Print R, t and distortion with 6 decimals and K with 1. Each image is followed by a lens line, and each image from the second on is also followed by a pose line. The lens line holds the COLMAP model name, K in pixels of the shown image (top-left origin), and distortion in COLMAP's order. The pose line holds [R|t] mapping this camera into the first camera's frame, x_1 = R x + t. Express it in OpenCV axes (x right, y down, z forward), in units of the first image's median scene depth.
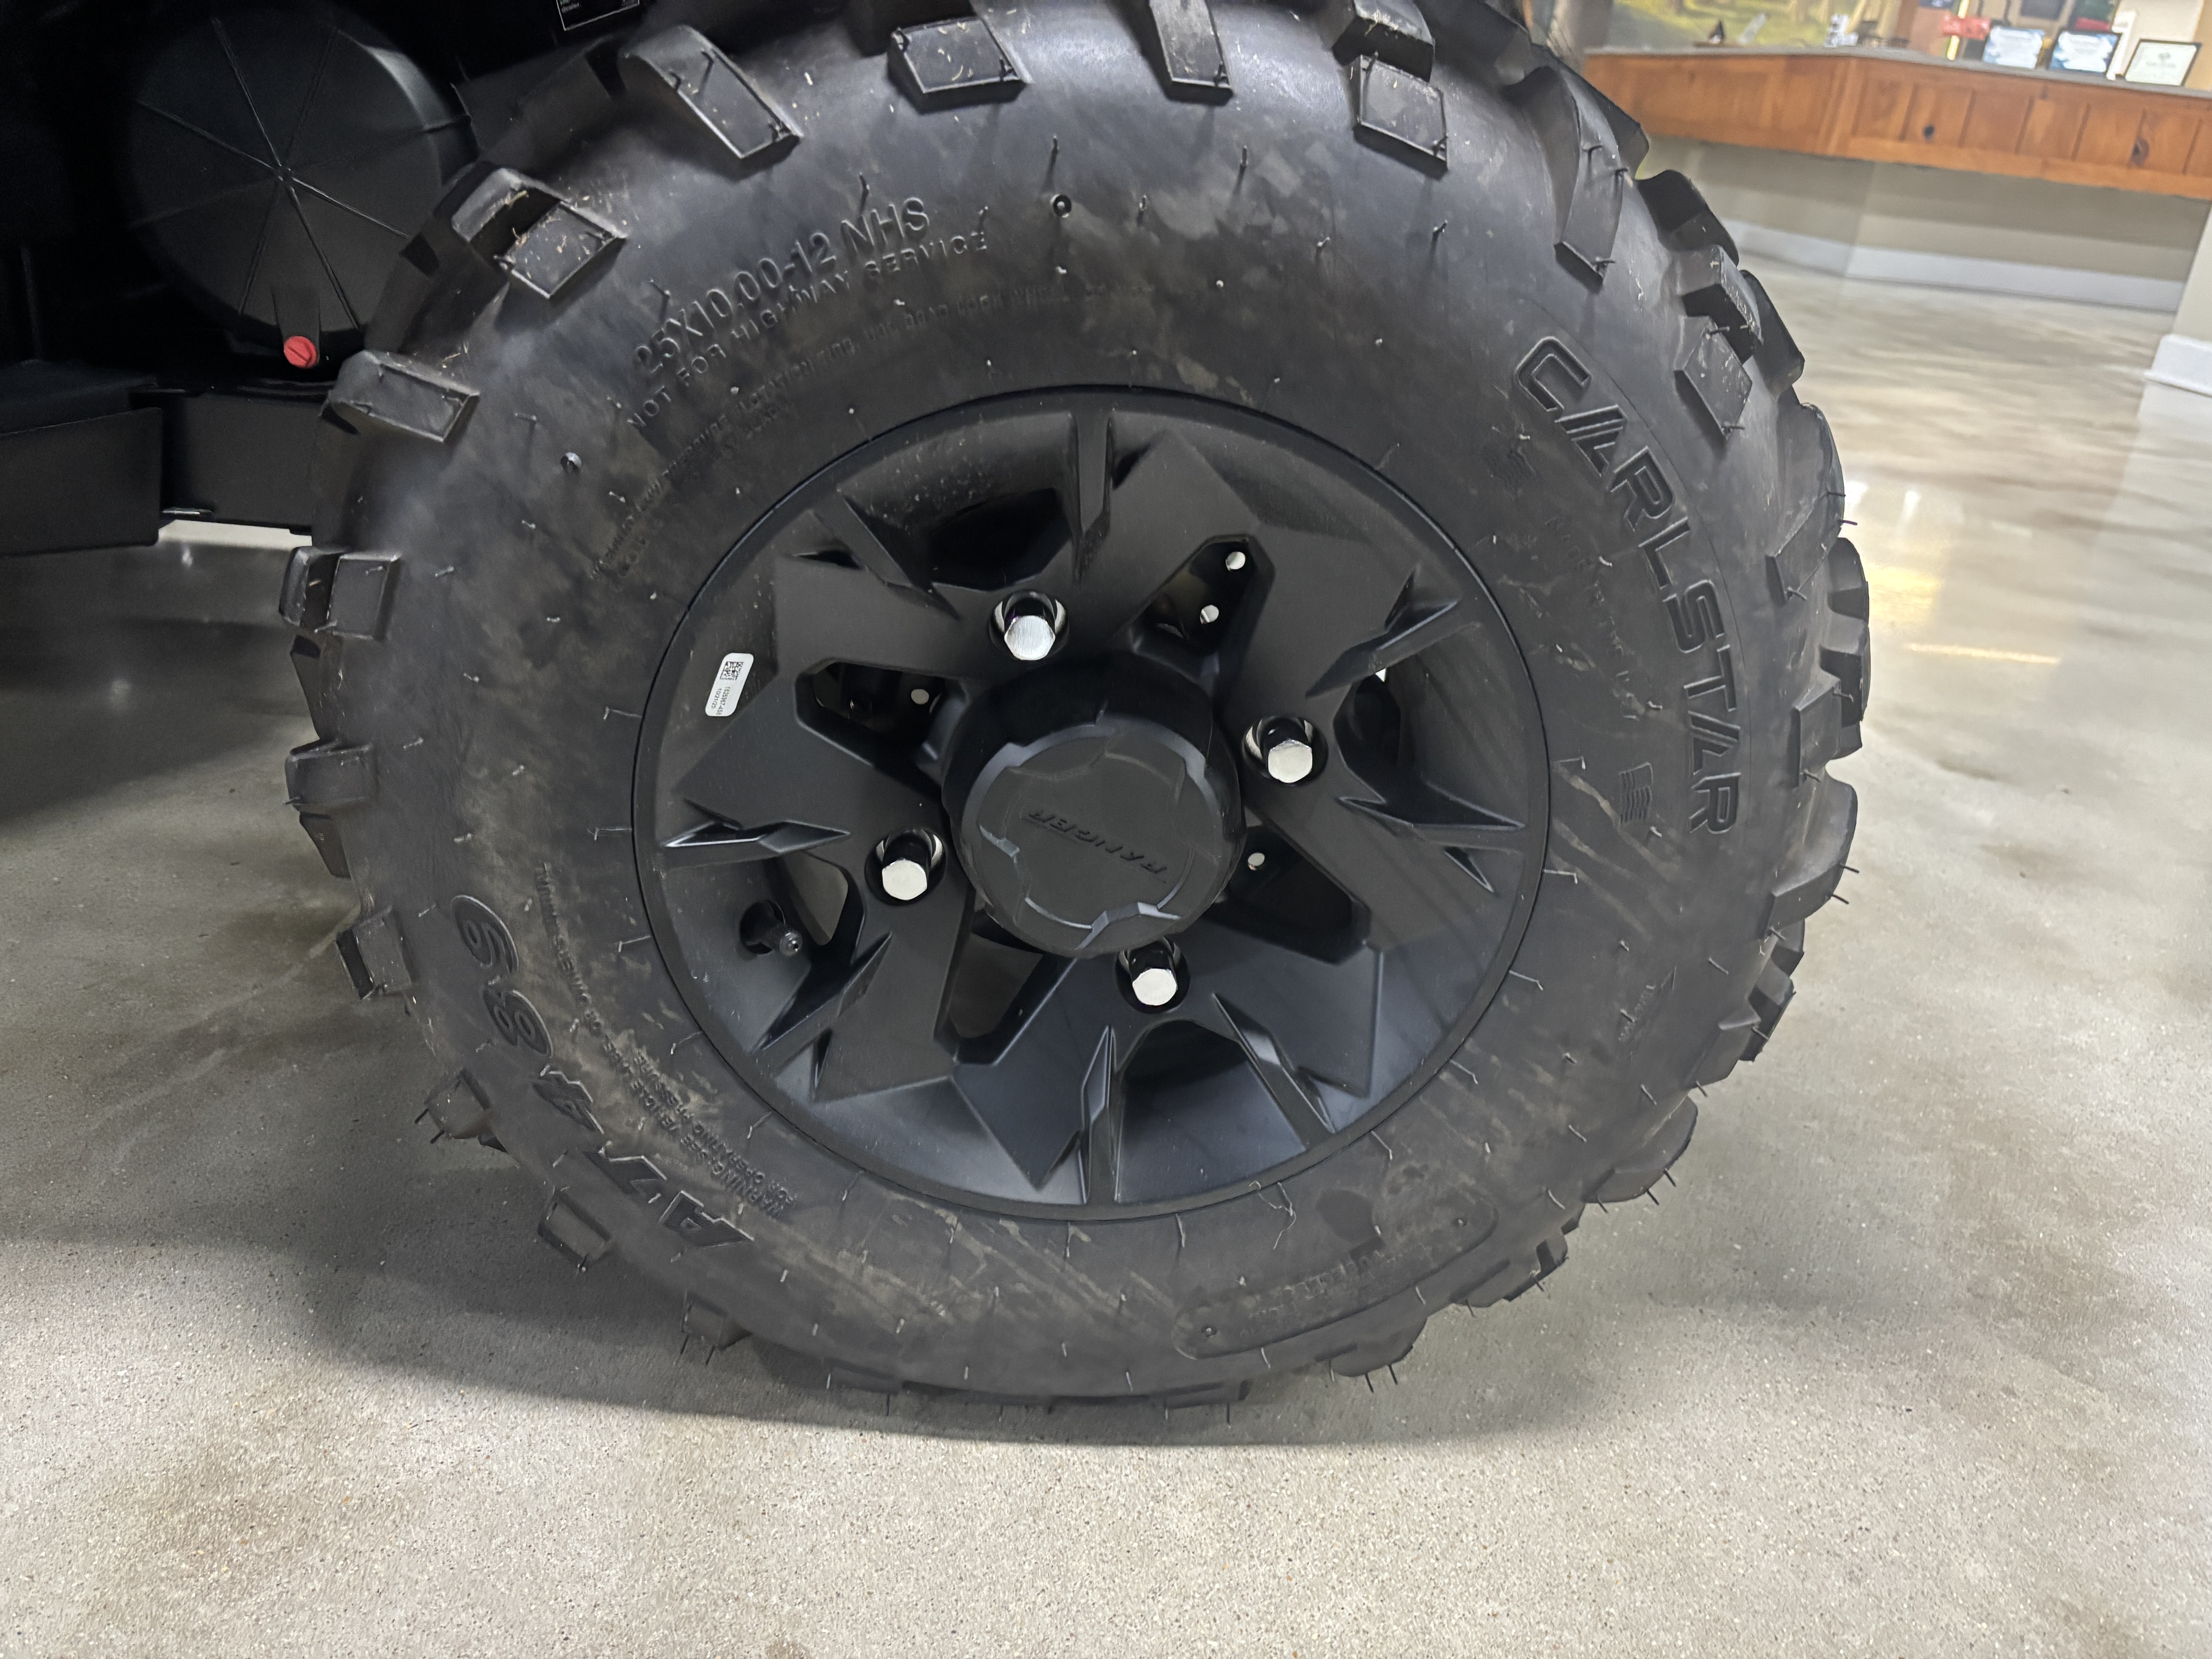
lens RADIAL K [[1674.8, 0, 1106.0], [0, 1674.8, 829.5], [0, 0, 1]] dist [0.007854, -0.037206]
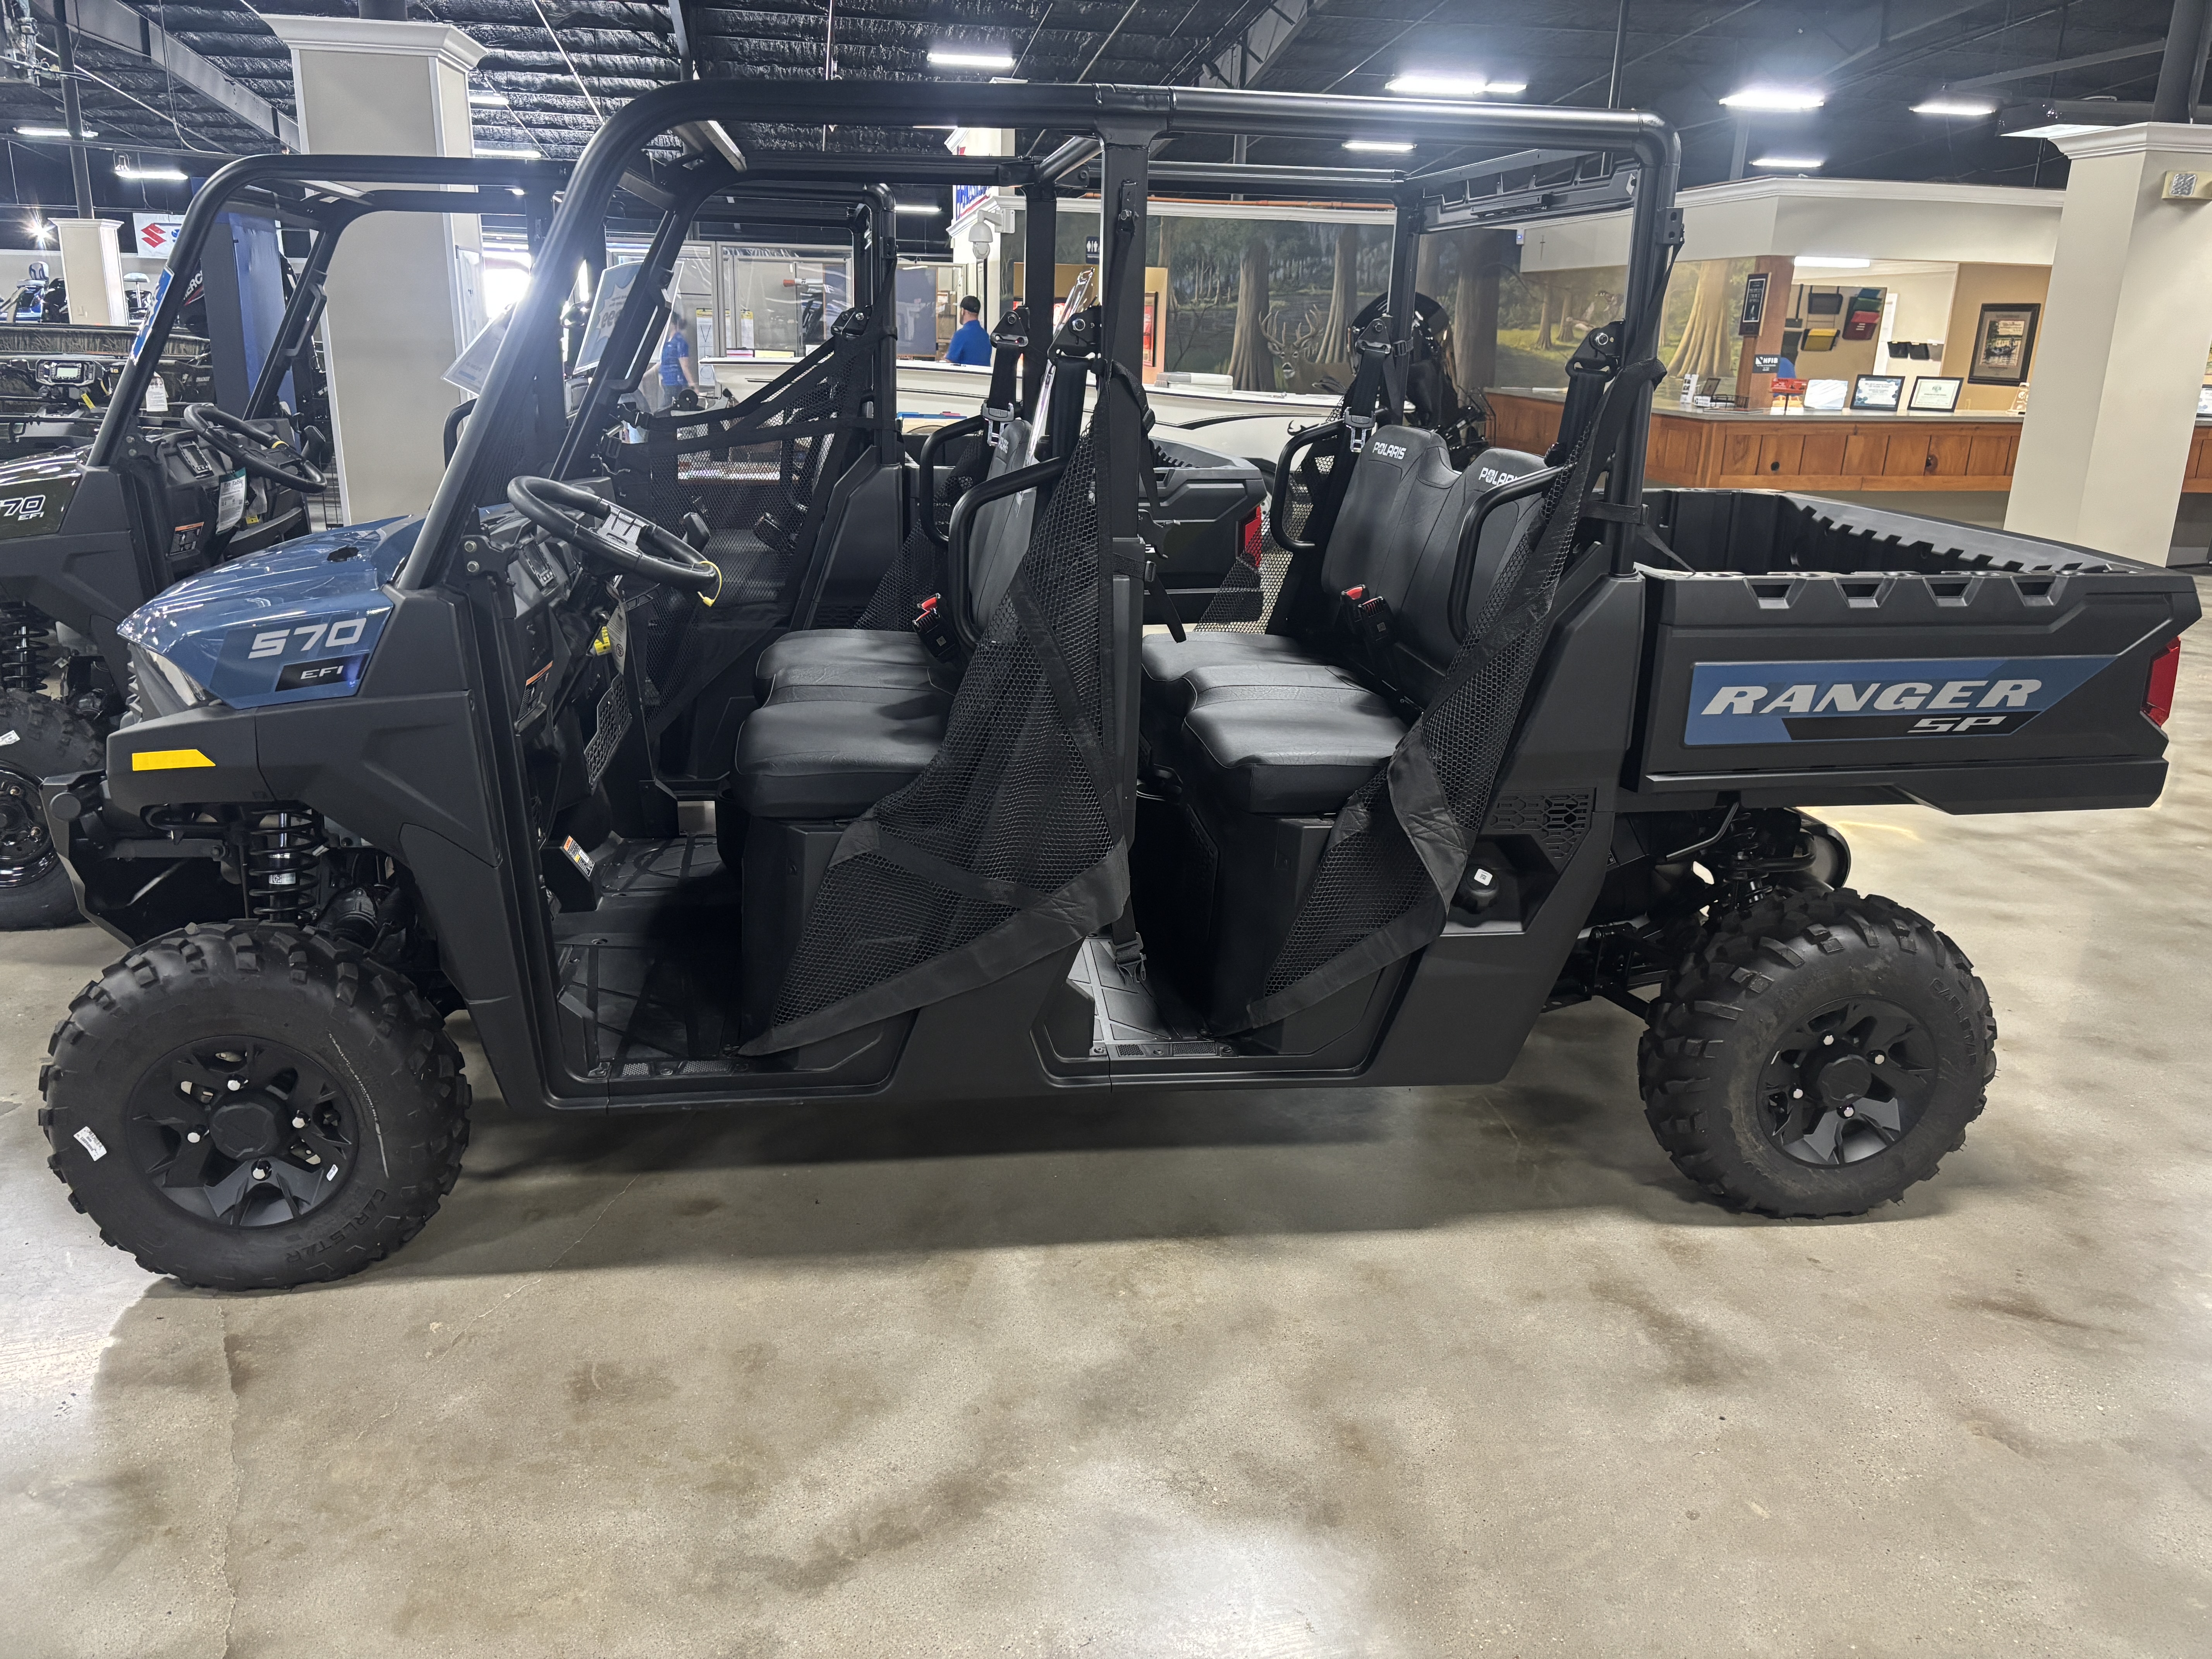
lens RADIAL K [[1673.4, 0, 1055.1], [0, 1673.4, 825.8], [0, 0, 1]] dist [0.008292, -0.003613]
pose [[0.993891, -0.096652, 0.053289, -1.794354], [0.102319, 0.987897, -0.116575, -0.284969], [-0.041377, 0.121316, 0.991751, -2.756590]]
